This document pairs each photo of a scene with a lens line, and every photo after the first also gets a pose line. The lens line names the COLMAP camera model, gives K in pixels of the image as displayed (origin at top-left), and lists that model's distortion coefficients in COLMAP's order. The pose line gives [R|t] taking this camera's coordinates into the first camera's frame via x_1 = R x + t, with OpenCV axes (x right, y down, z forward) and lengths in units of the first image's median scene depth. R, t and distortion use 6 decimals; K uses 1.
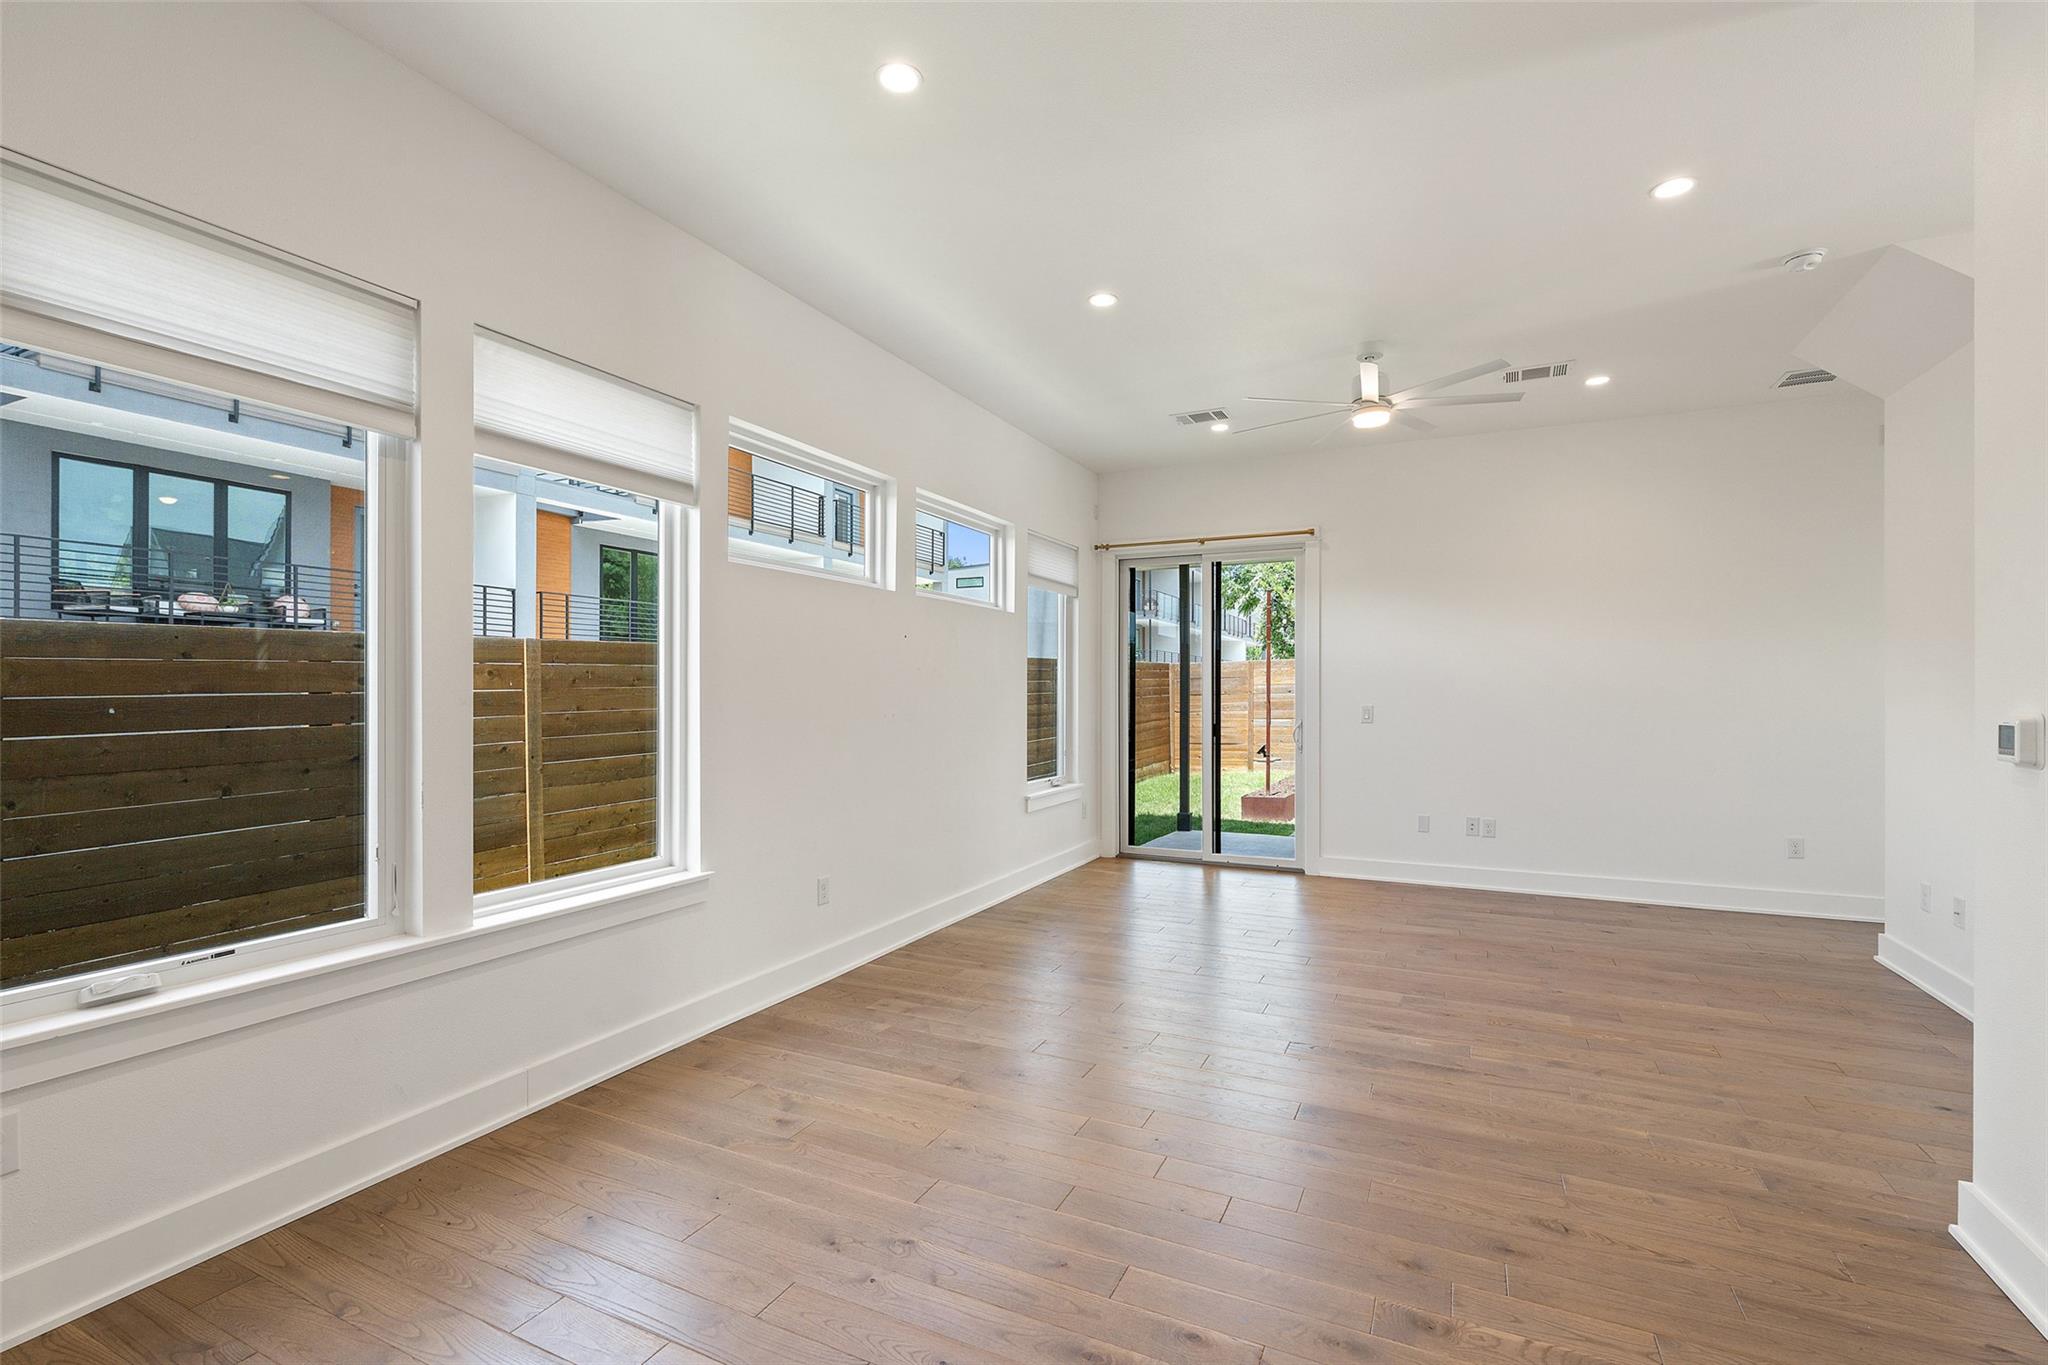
lens RADIAL K [[913.4, 0, 1014.5], [0, 913.4, 695.0], [0, 0, 1]] dist [0.003581, 0.000482]
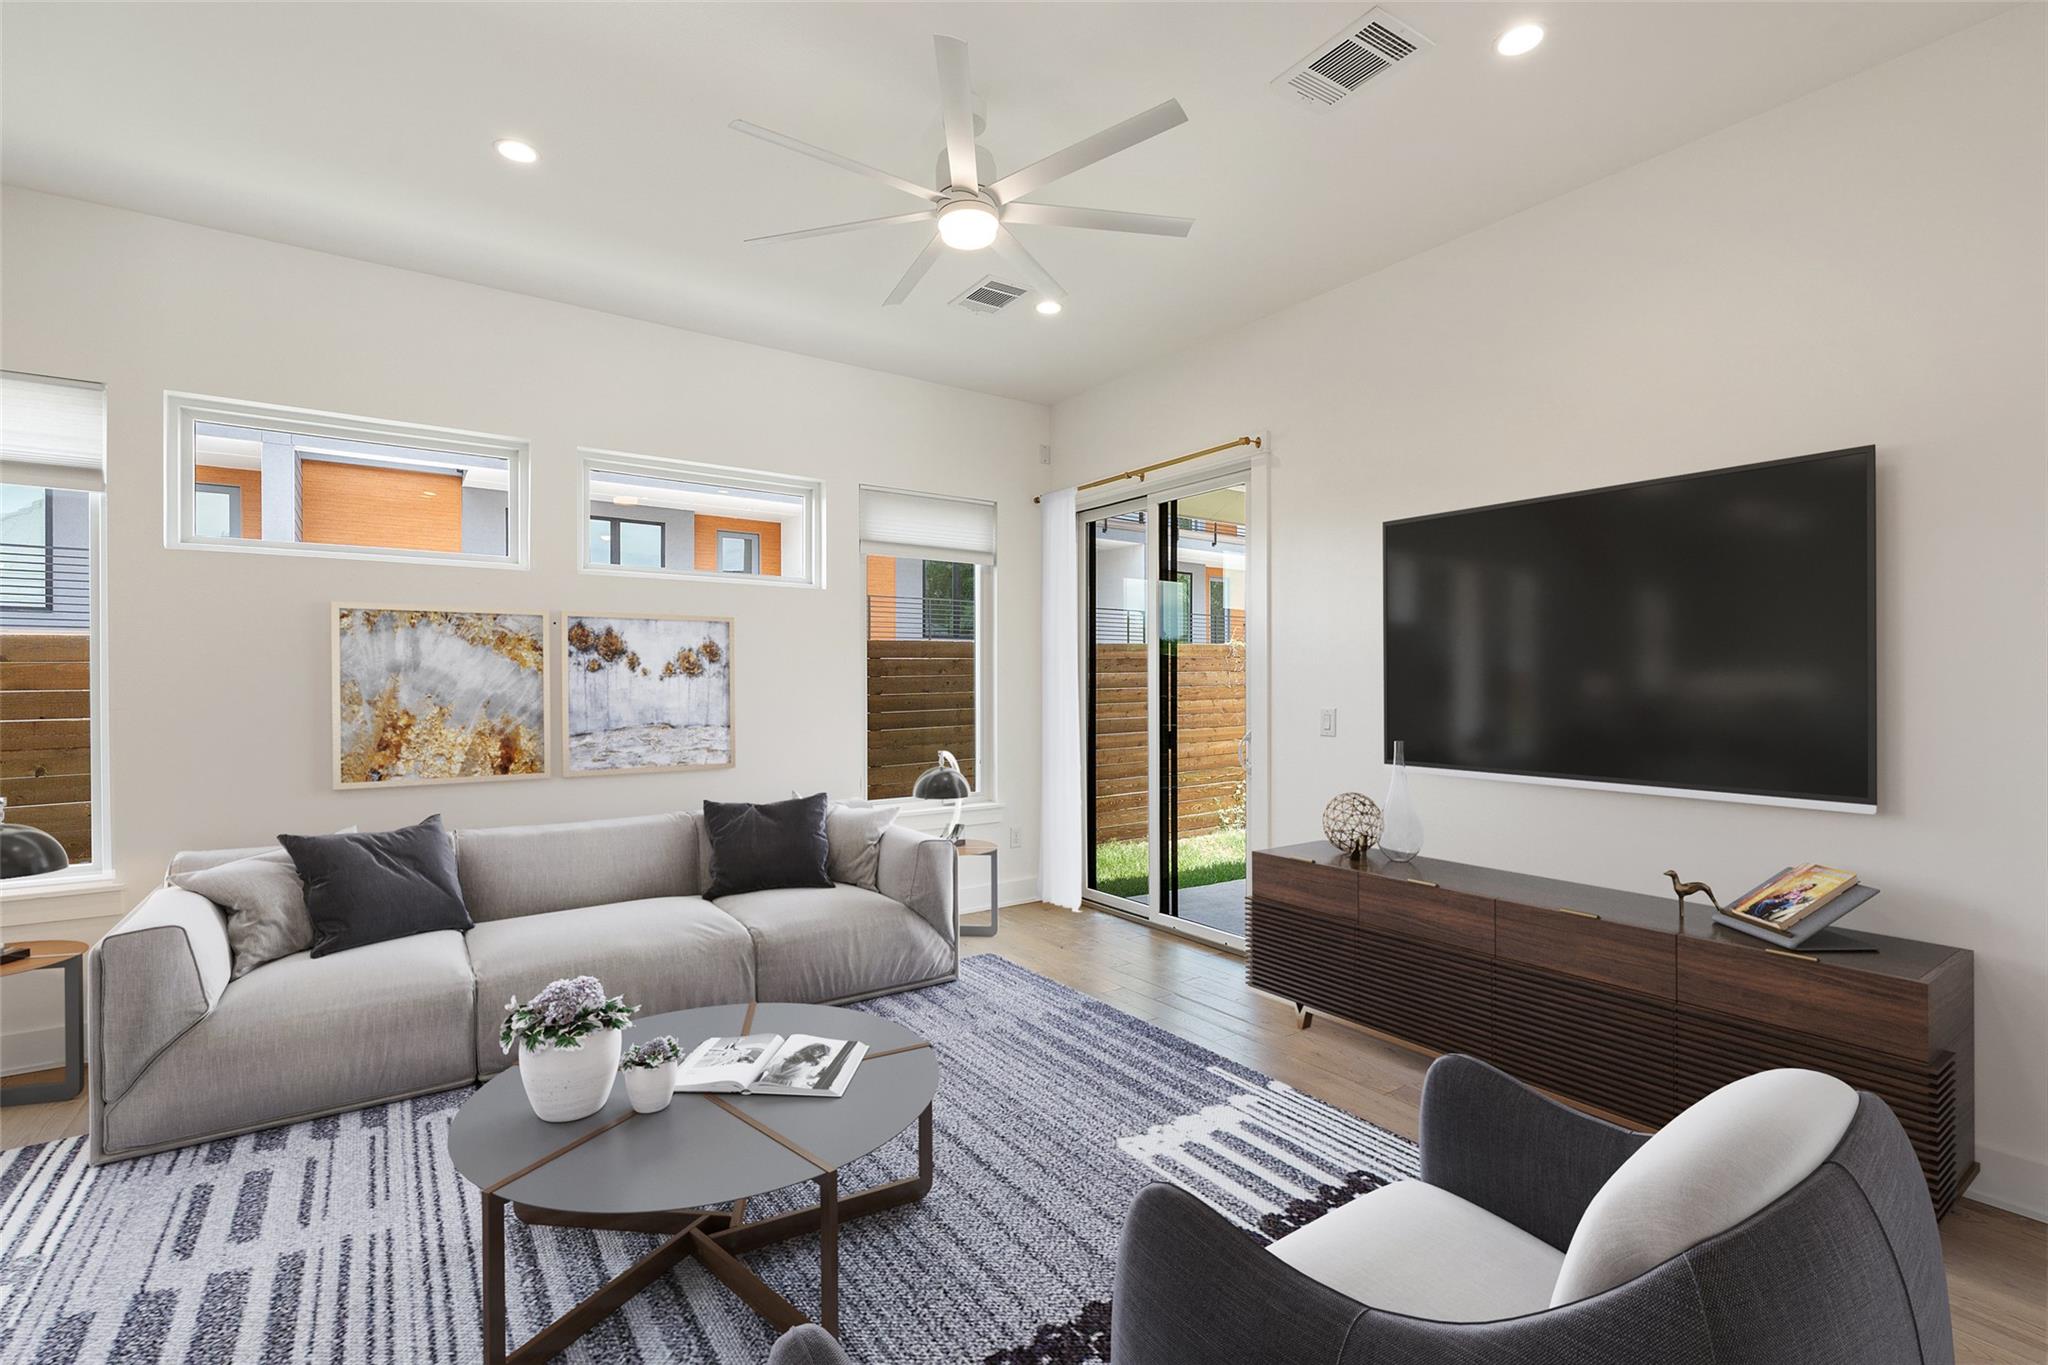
lens RADIAL K [[913.4, 0, 1021.5], [0, 913.4, 672.8], [0, 0, 1]] dist [0.003581, 0.000482]
pose [[0.867932, -0.006698, -0.496638, 0.472934], [-0.000105, 0.999907, -0.013669, -0.004544], [0.496684, 0.011916, 0.867850, 0.333238]]
